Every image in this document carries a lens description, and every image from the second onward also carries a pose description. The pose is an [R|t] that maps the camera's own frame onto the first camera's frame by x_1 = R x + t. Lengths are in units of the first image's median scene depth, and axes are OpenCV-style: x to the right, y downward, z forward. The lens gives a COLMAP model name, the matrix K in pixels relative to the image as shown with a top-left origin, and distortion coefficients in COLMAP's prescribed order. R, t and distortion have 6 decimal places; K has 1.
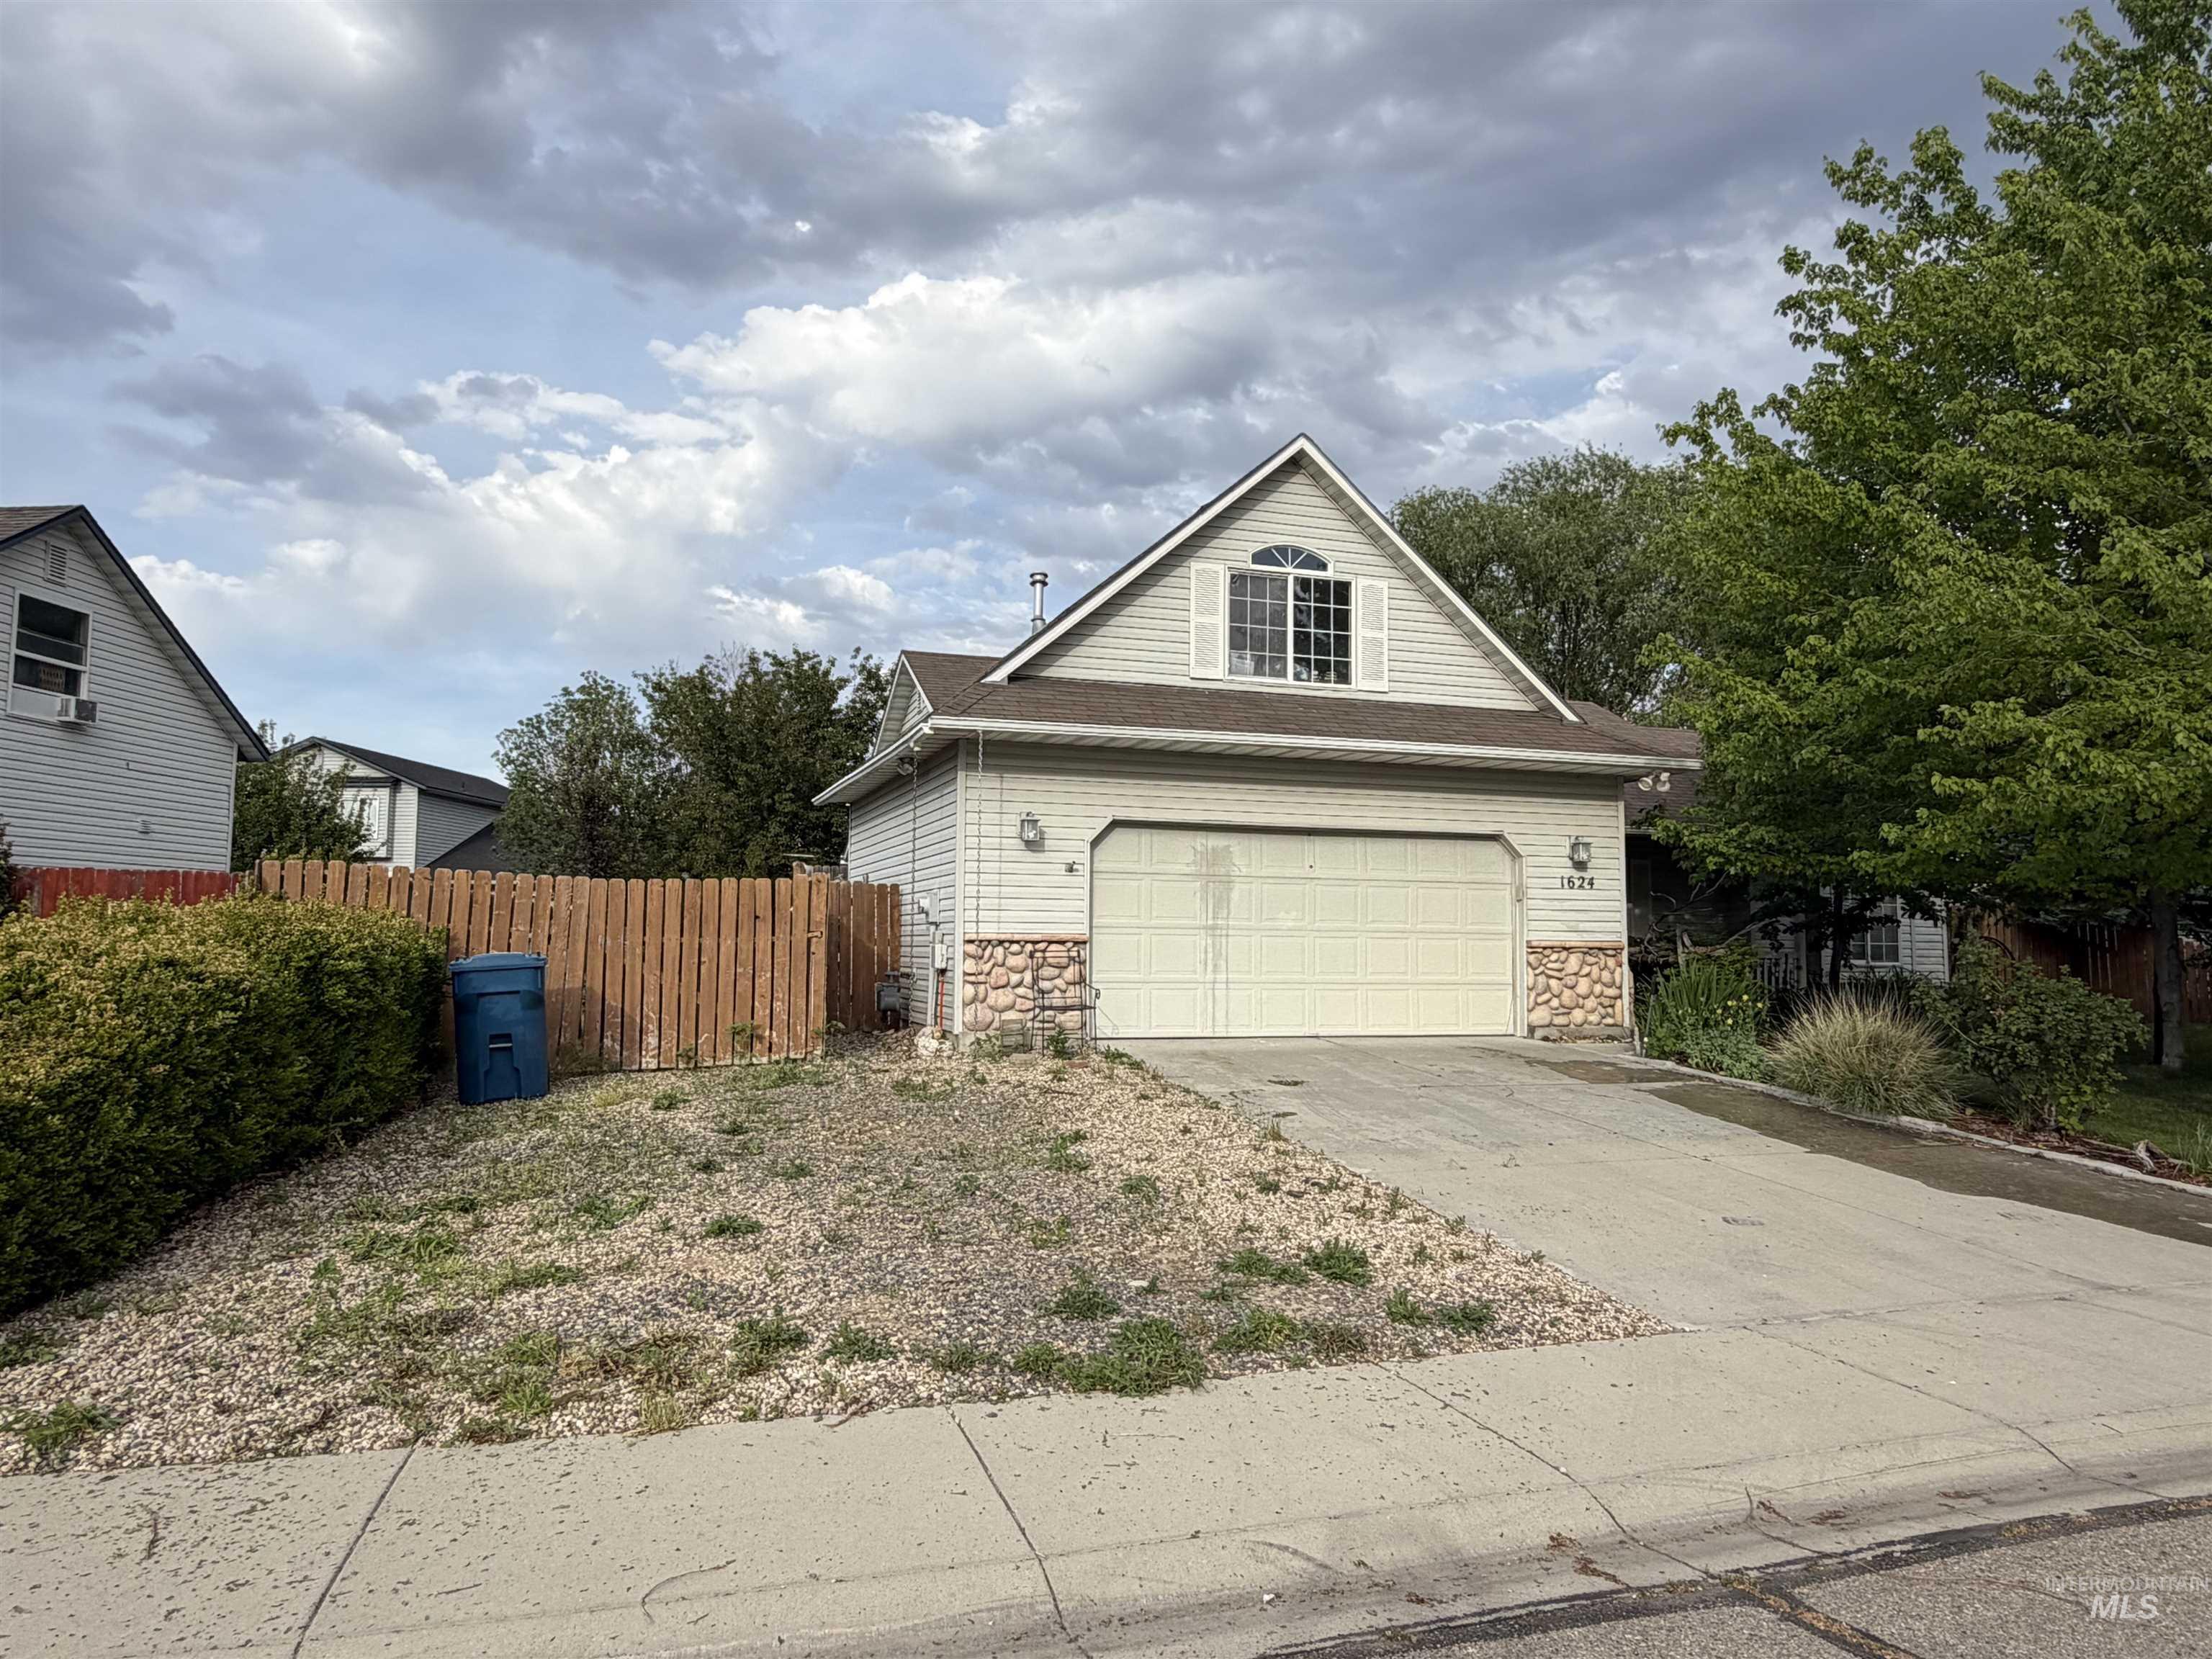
lens RADIAL K [[1427.1, 0, 1105.1], [0, 1427.1, 827.5], [0, 0, 1]] dist [0.001988, 0.000271]
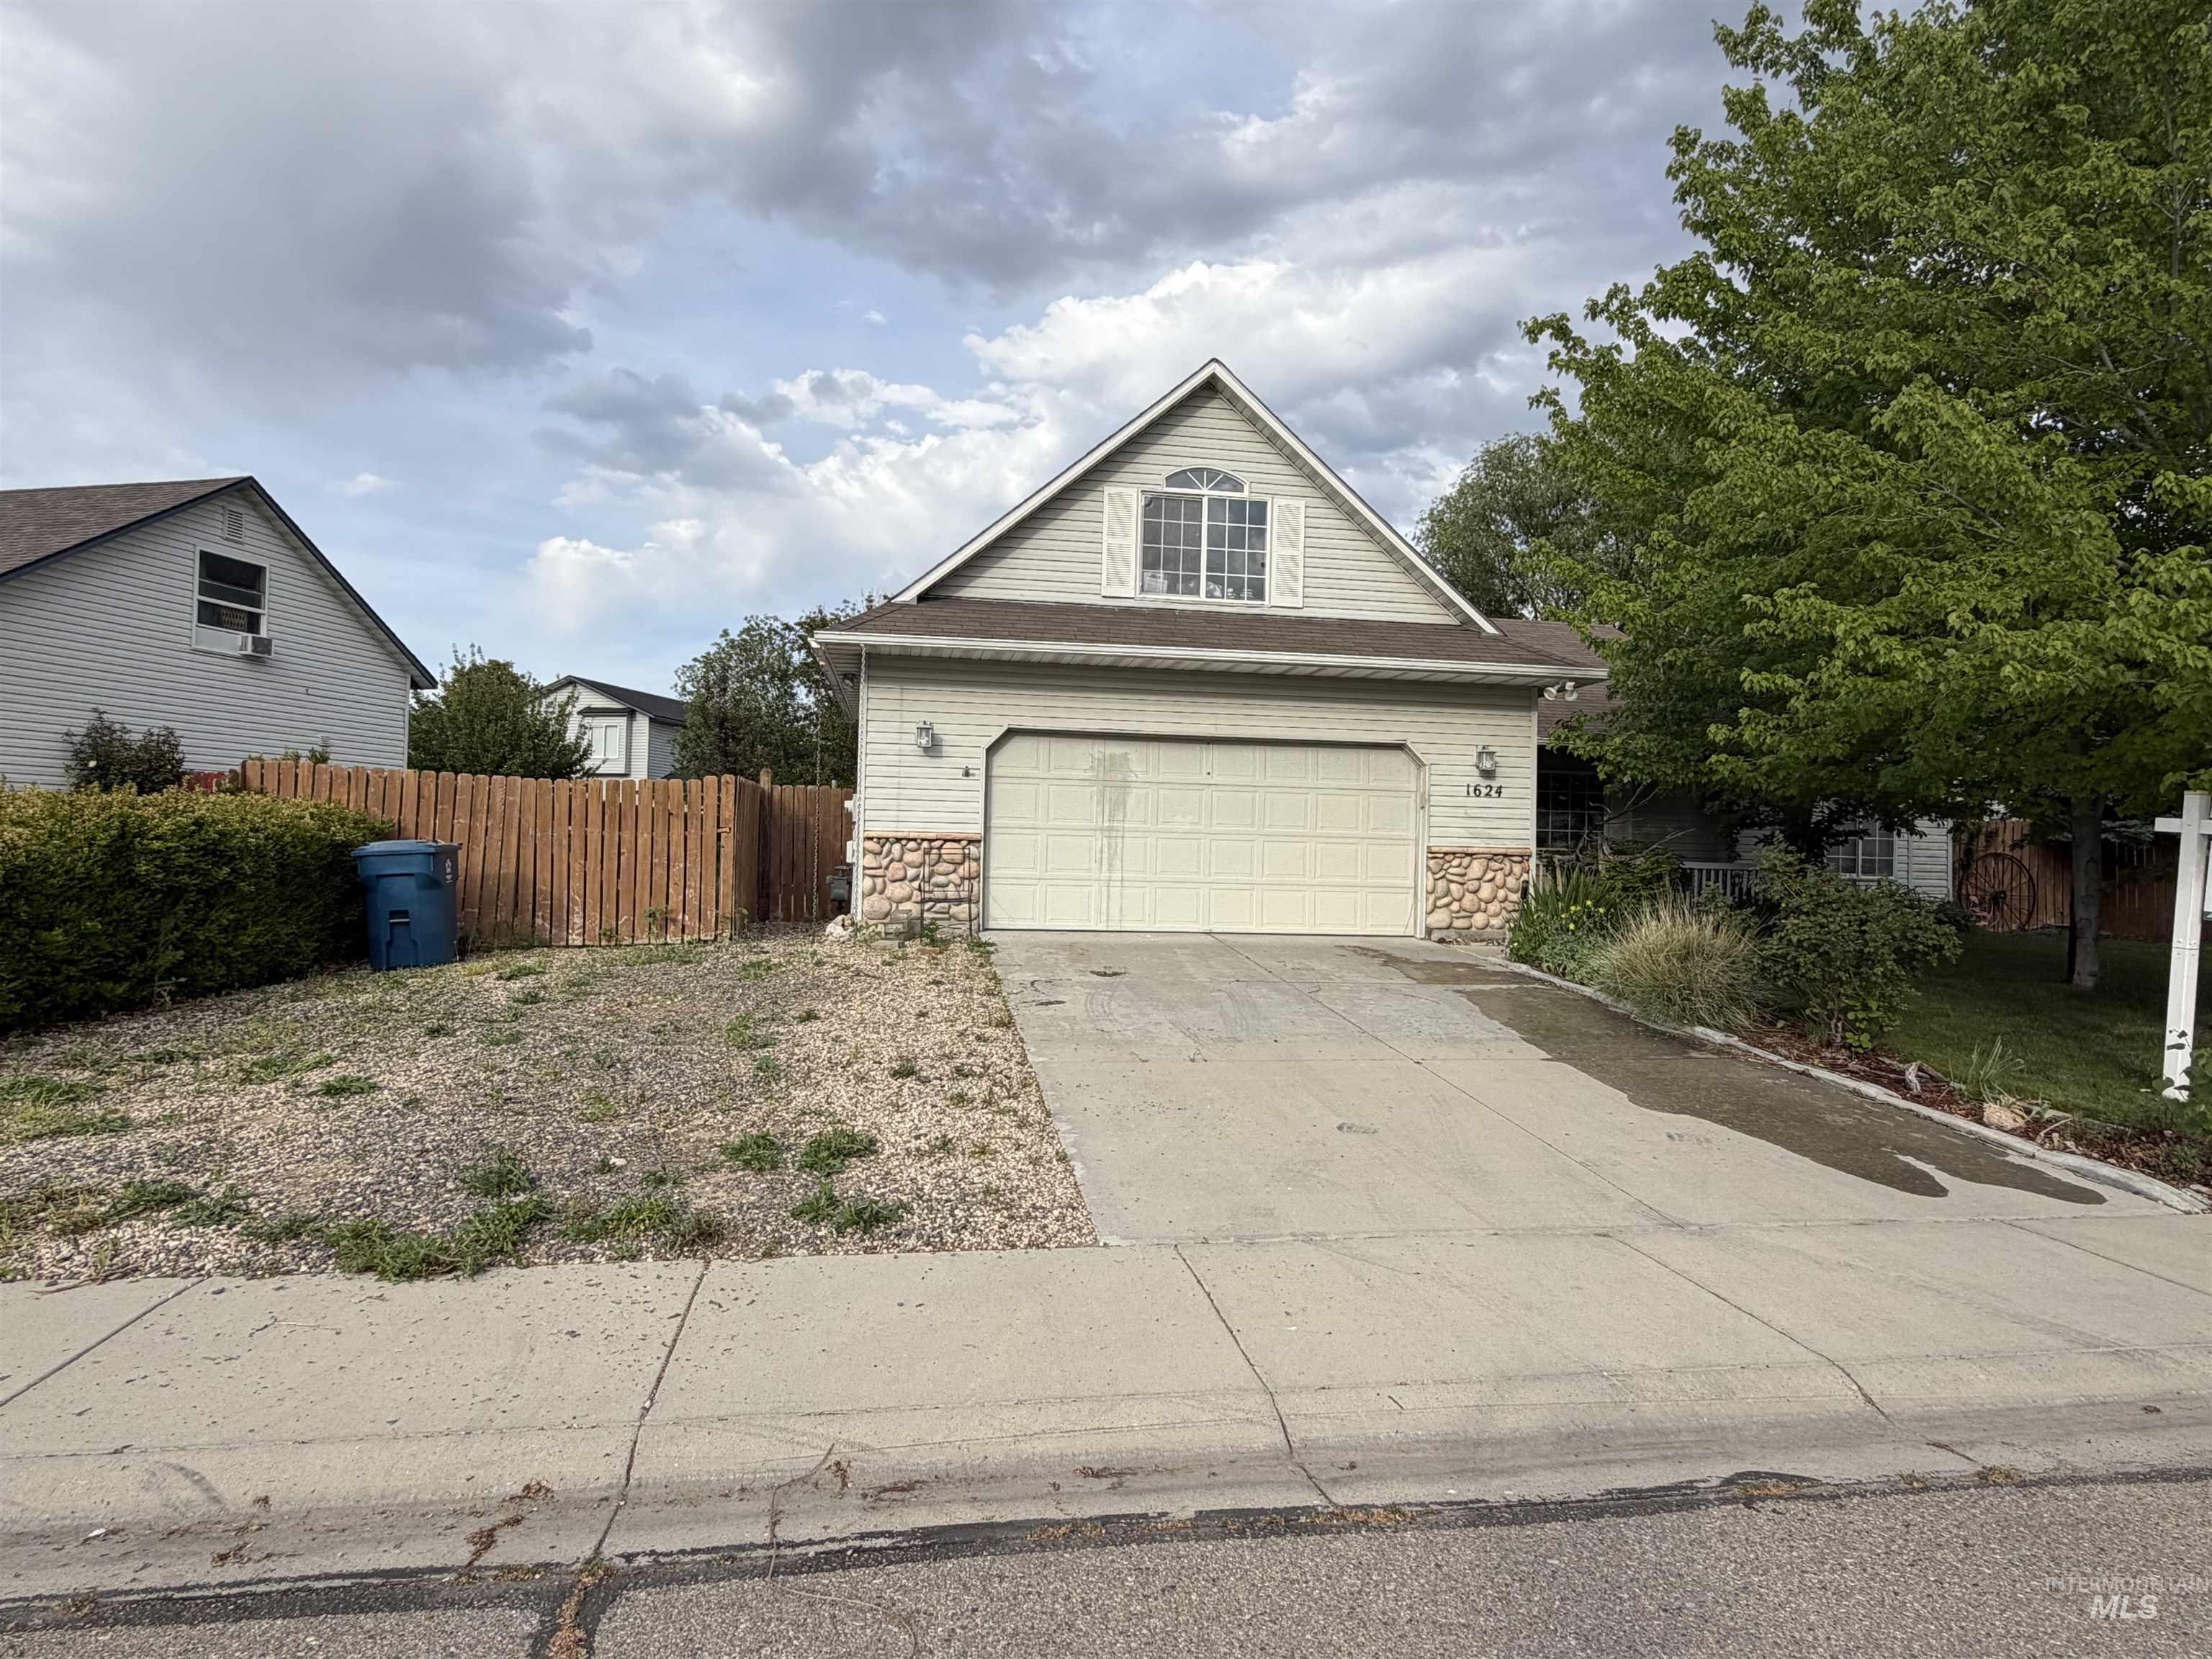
lens RADIAL K [[1215.0, 0, 1106.3], [0, 1215.0, 828.0], [0, 0, 1]] dist [0.000653, 0.001933]
pose [[0.986805, 0.010812, -0.161555, 0.243765], [-0.001185, 0.998224, 0.059568, 0.016074], [0.161912, -0.058590, 0.985064, 0.109486]]
